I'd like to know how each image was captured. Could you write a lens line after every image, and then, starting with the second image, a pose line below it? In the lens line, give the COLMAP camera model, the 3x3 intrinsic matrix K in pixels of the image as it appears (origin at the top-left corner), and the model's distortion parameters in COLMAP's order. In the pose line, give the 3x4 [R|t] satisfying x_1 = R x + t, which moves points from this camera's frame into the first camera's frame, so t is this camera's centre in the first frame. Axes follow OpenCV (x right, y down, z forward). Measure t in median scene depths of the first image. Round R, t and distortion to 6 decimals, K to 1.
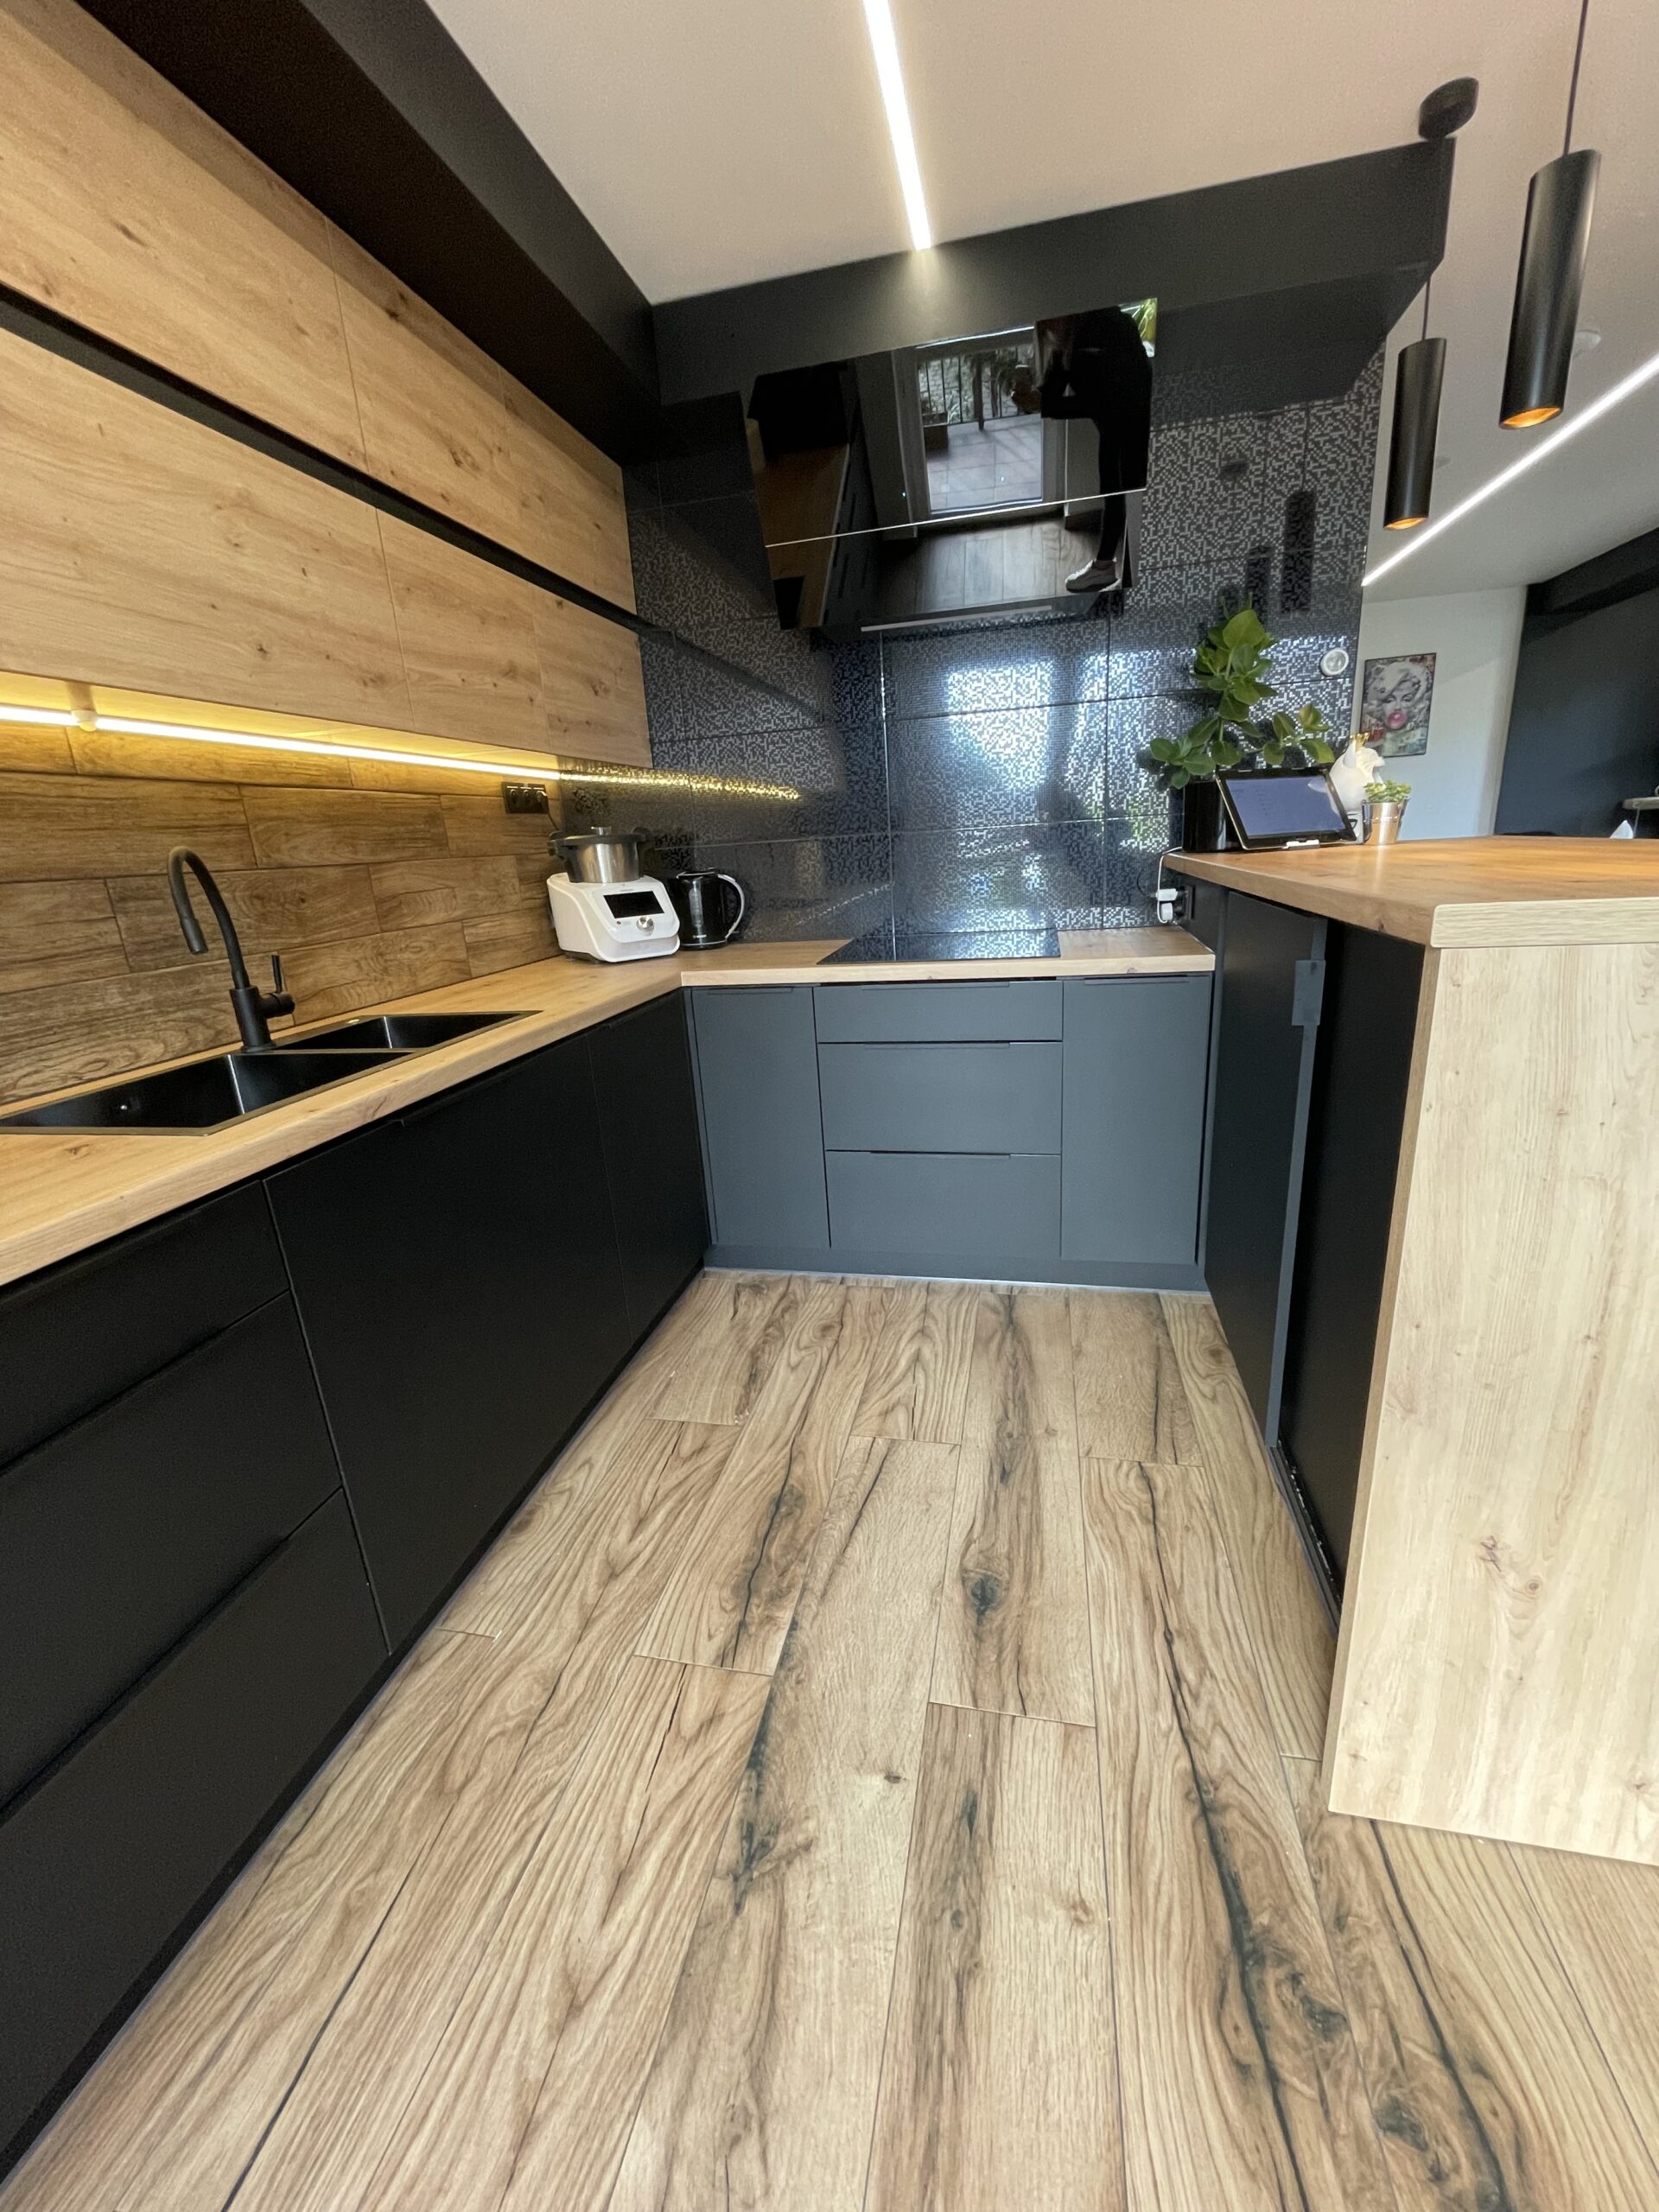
lens RADIAL K [[888.6, 0, 829.8], [0, 888.6, 1106.1], [0, 0, 1]] dist [-0.002409, 0.000091]
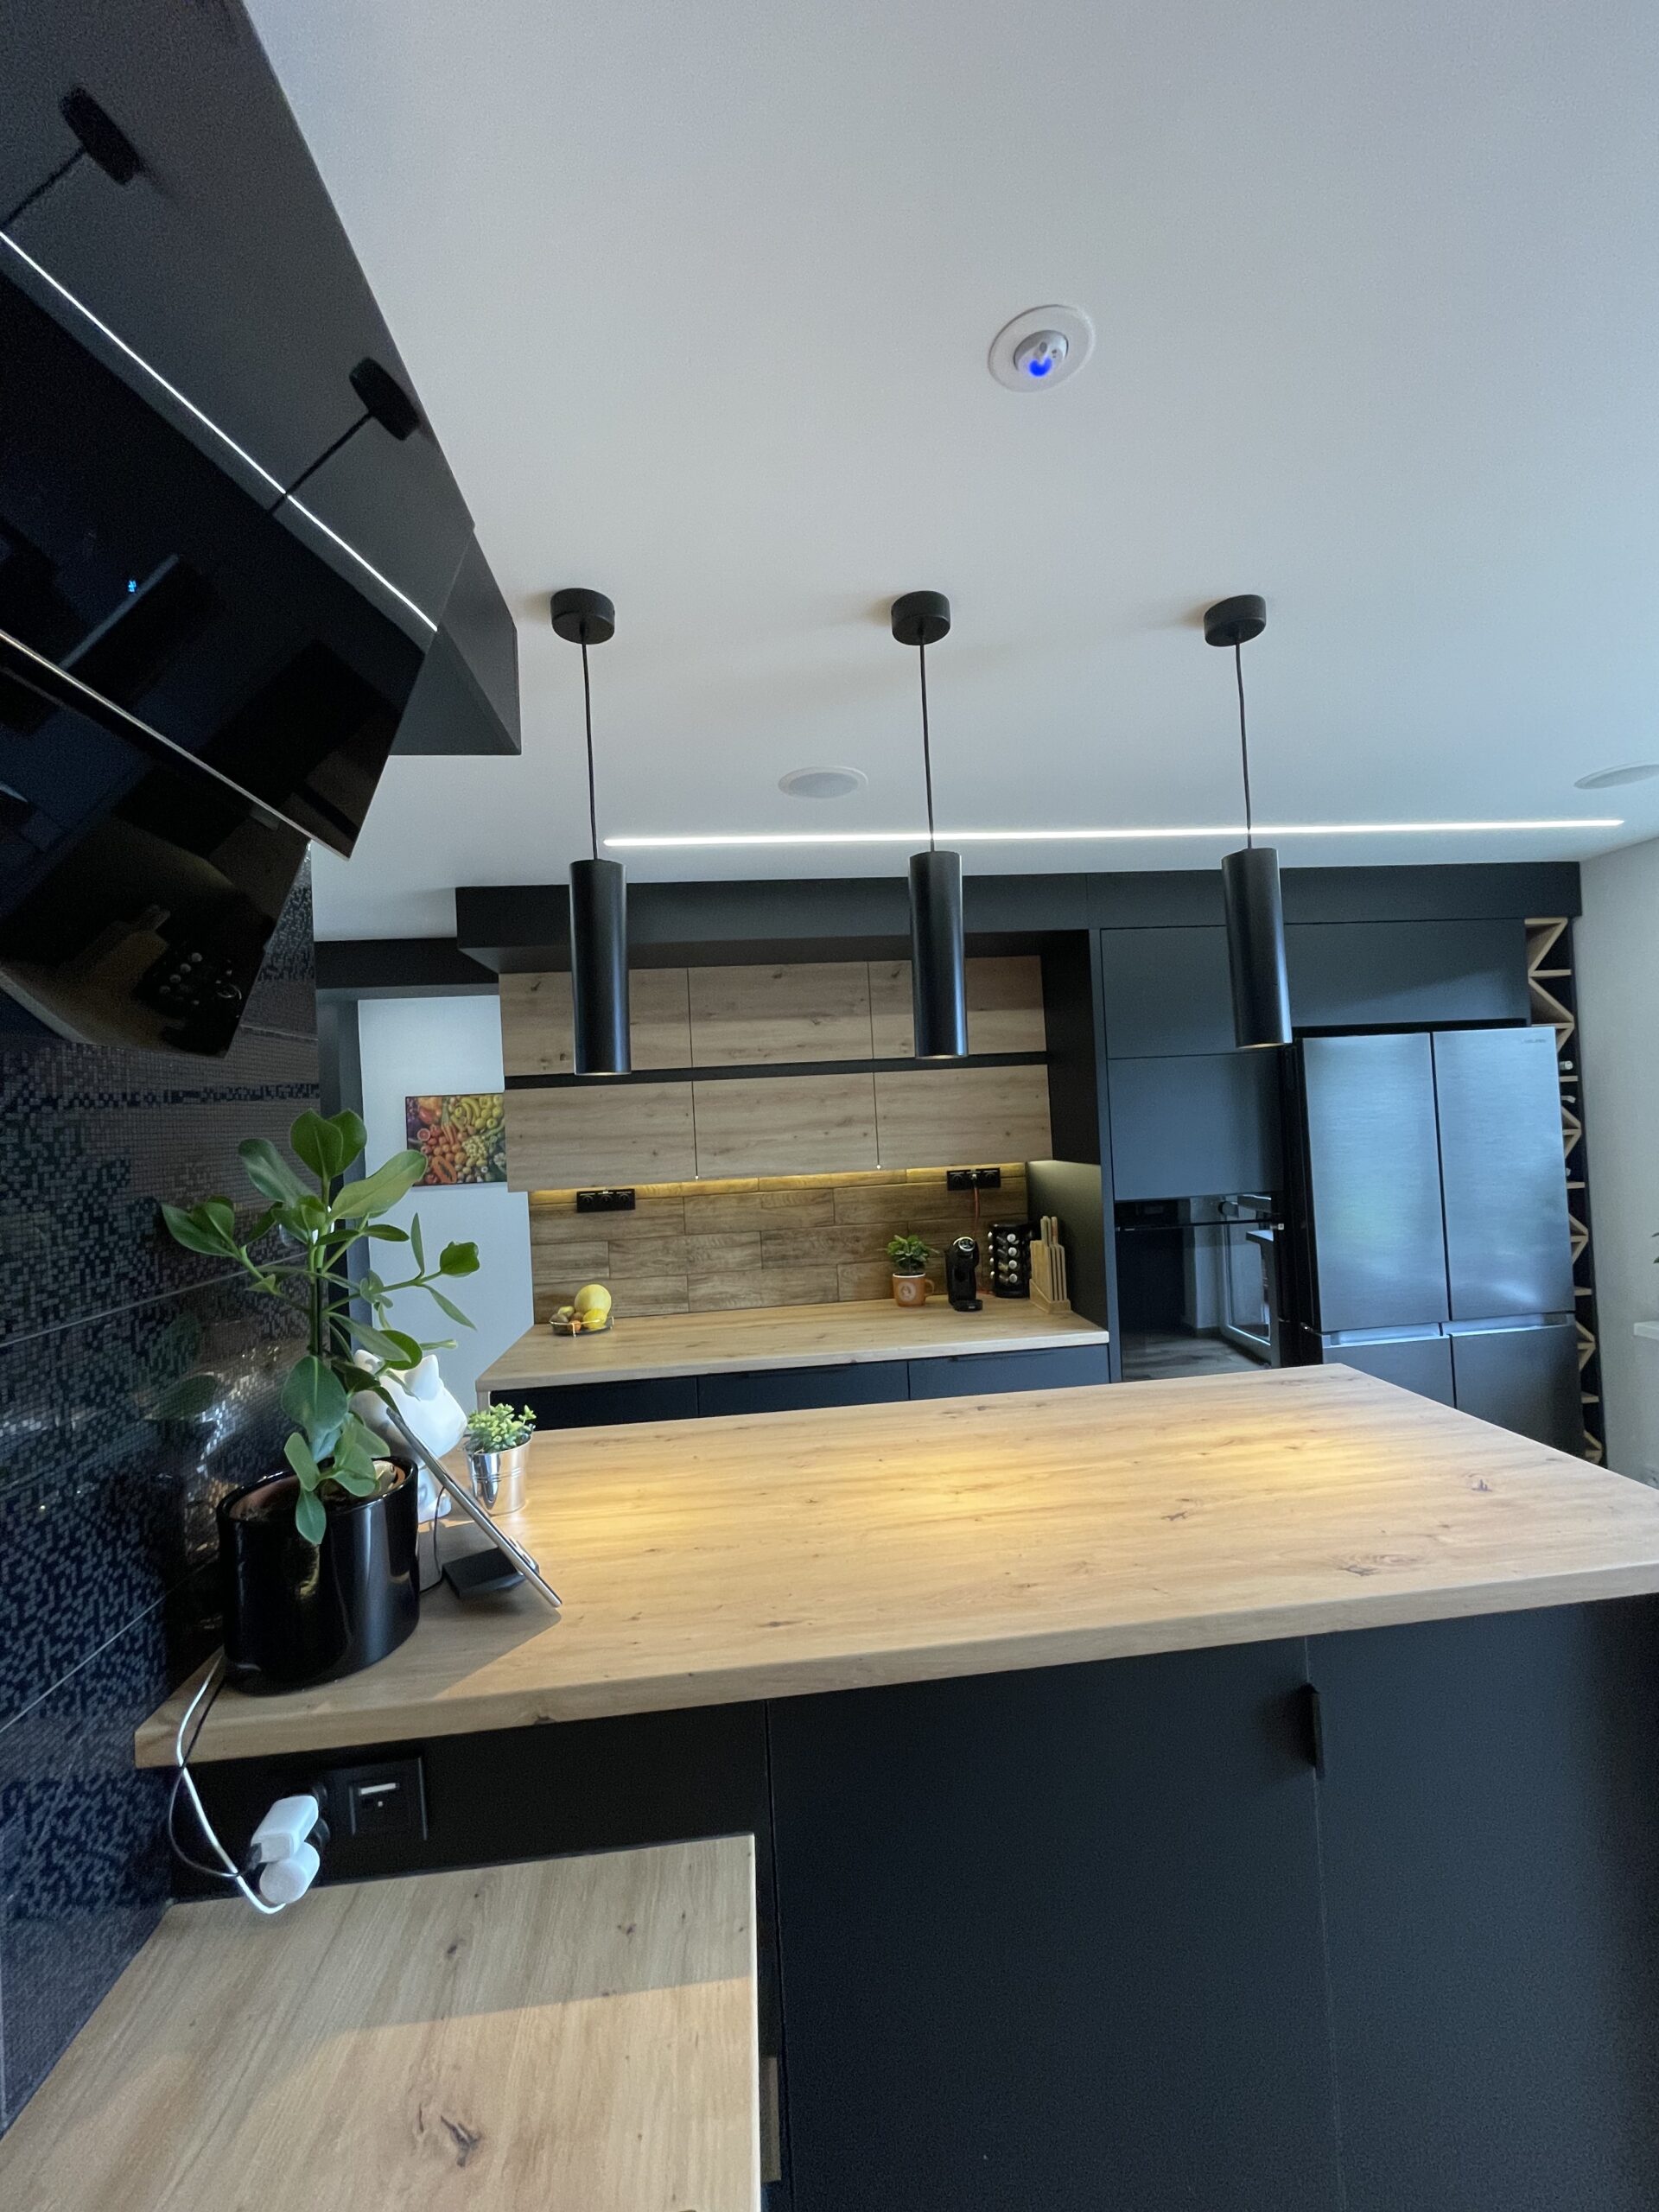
lens RADIAL K [[888.6, 0, 829.9], [0, 888.6, 1100.0], [0, 0, 1]] dist [-0.002409, 0.000091]
pose [[0.323728, 0.014612, -0.946037, 1.408356], [-0.236185, 0.969475, -0.065847, -0.475906], [0.916197, 0.244756, 0.317297, 0.496805]]
